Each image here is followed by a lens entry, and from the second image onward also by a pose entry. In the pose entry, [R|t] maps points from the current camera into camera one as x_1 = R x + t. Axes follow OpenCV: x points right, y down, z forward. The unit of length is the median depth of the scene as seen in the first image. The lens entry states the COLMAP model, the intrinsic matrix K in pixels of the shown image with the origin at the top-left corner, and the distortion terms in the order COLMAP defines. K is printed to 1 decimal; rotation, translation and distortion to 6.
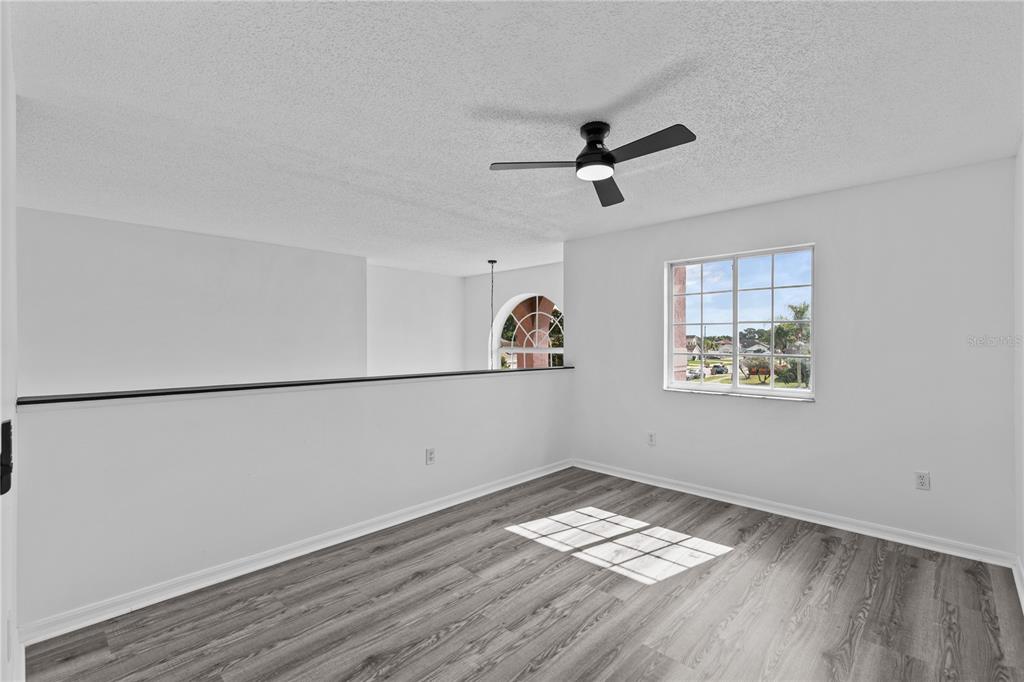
lens RADIAL K [[458.7, 0, 515.9], [0, 458.7, 343.2], [0, 0, 1]] dist [0.007459, -0.000824]
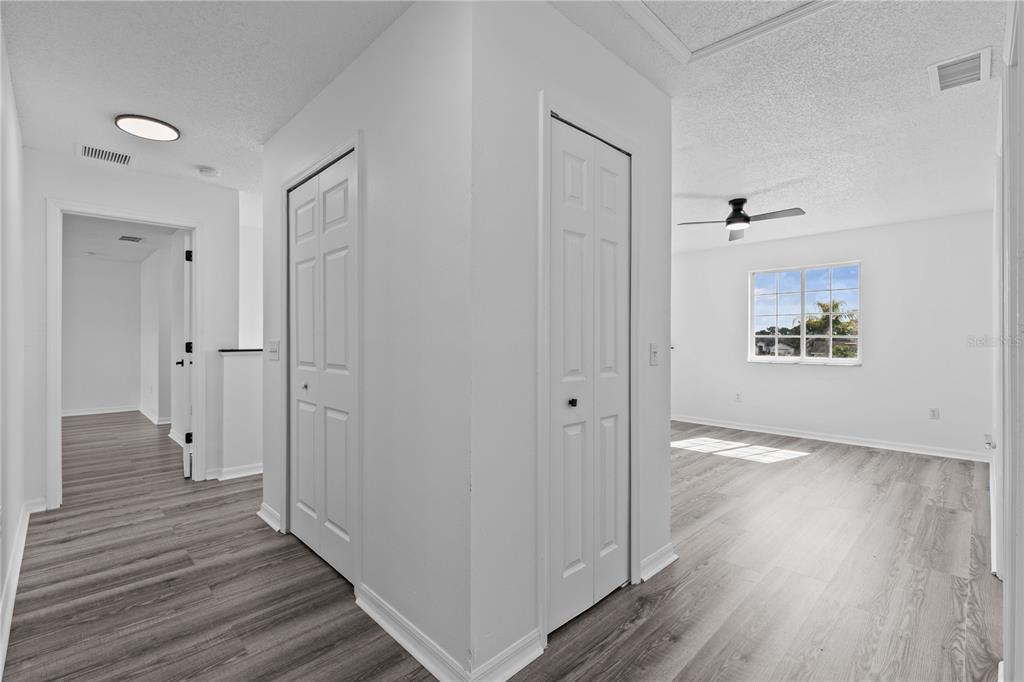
lens RADIAL K [[452.9, 0, 512.0], [0, 452.9, 341.0], [0, 0, 1]] dist [0.002607, -0.000203]
pose [[0.998658, 0.002237, -0.051735, -0.457487], [-0.002290, 0.999997, -0.000965, 0.055019], [0.051733, 0.001083, 0.998660, -0.596159]]
